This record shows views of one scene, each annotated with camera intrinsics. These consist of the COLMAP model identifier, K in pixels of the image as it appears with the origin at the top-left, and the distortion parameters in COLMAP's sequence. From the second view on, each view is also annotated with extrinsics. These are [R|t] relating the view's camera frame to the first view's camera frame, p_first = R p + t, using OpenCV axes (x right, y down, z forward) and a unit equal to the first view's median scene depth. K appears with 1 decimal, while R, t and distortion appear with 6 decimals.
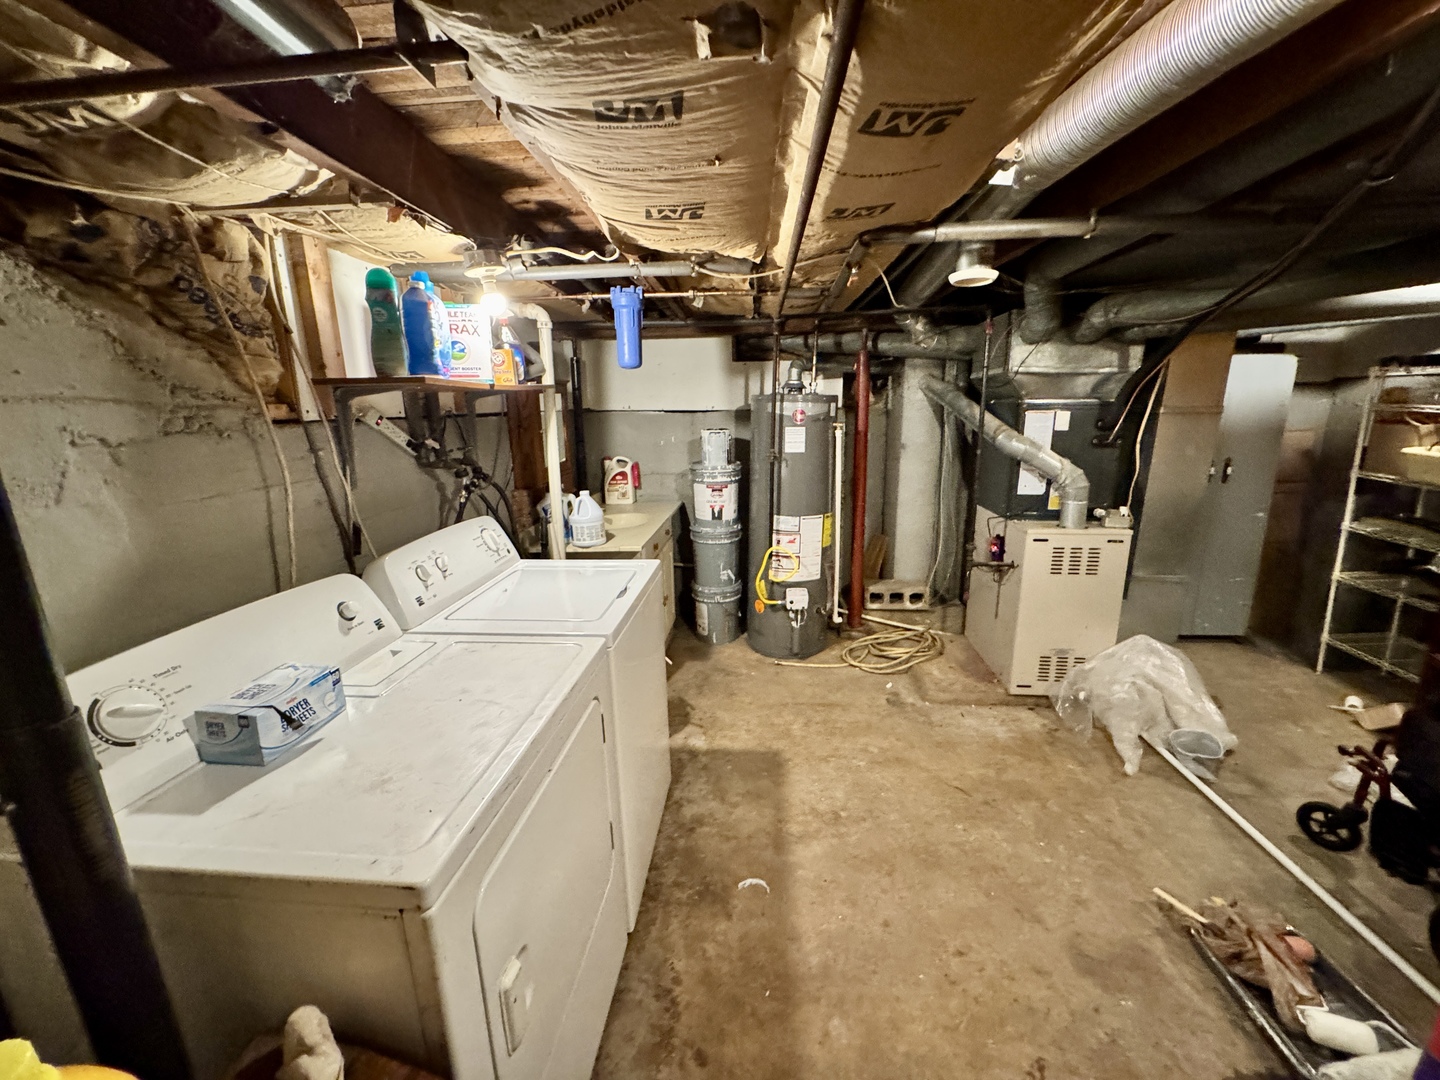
lens RADIAL K [[573.4, 0, 716.5], [0, 573.4, 541.3], [0, 0, 1]] dist [-0.003807, 0.000494]
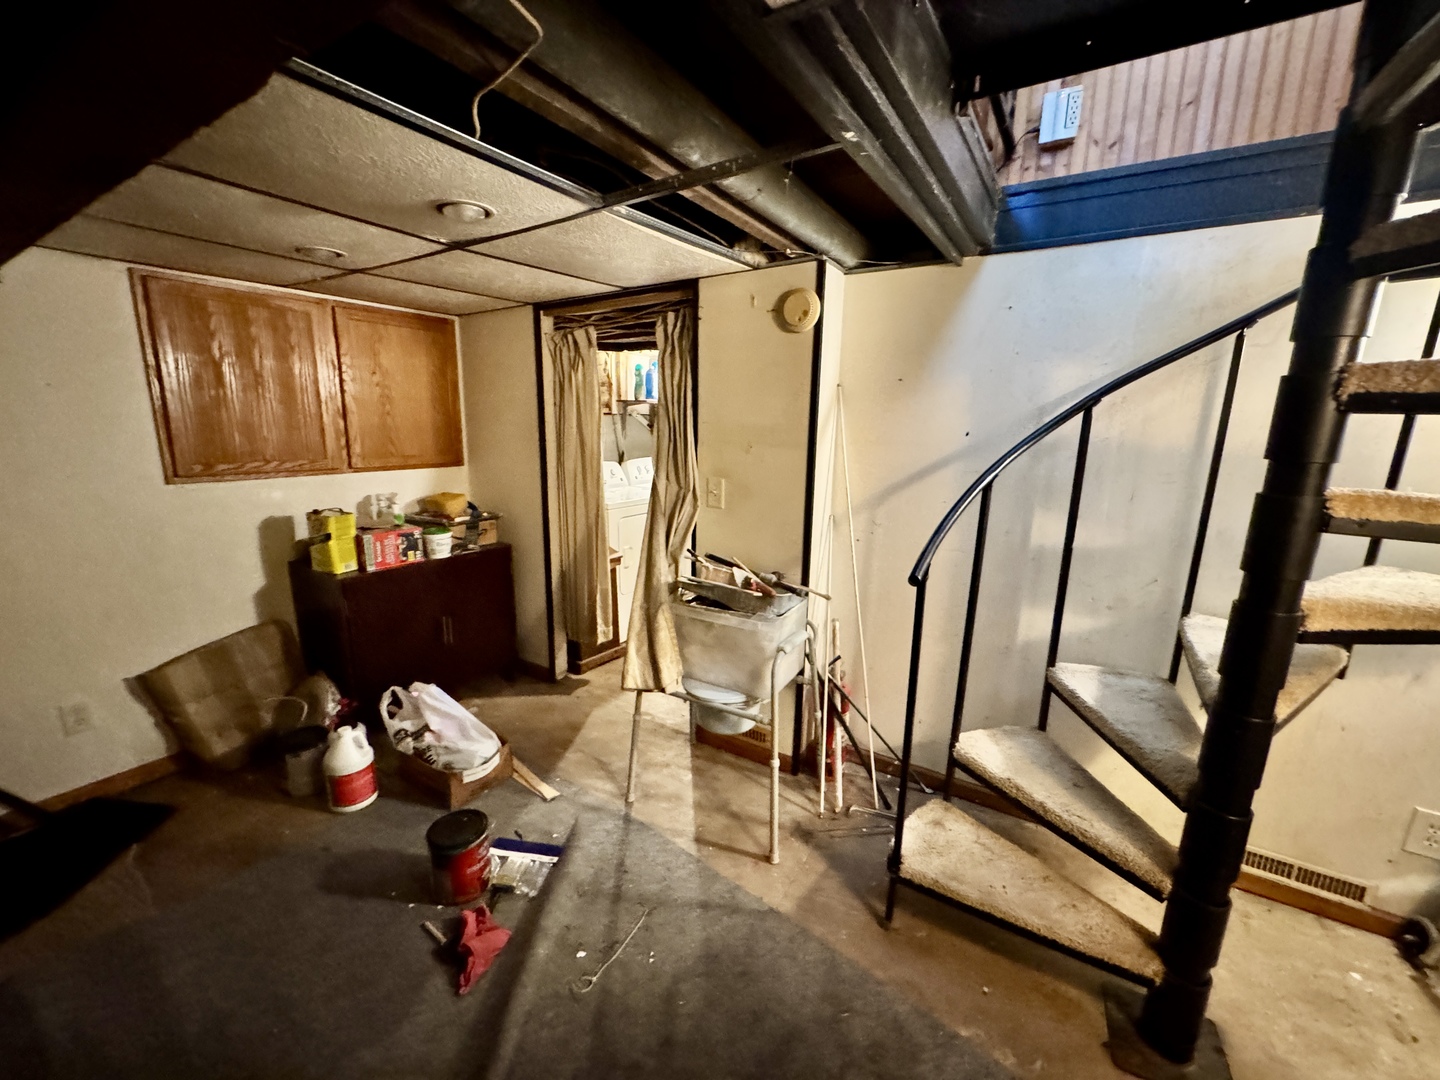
lens RADIAL K [[573.4, 0, 715.1], [0, 573.4, 533.2], [0, 0, 1]] dist [-0.003807, 0.000494]
pose [[0.894924, 0.129665, -0.426963, 1.065602], [-0.137467, 0.990426, 0.012650, 0.279988], [0.424515, 0.047372, 0.904181, -1.380997]]
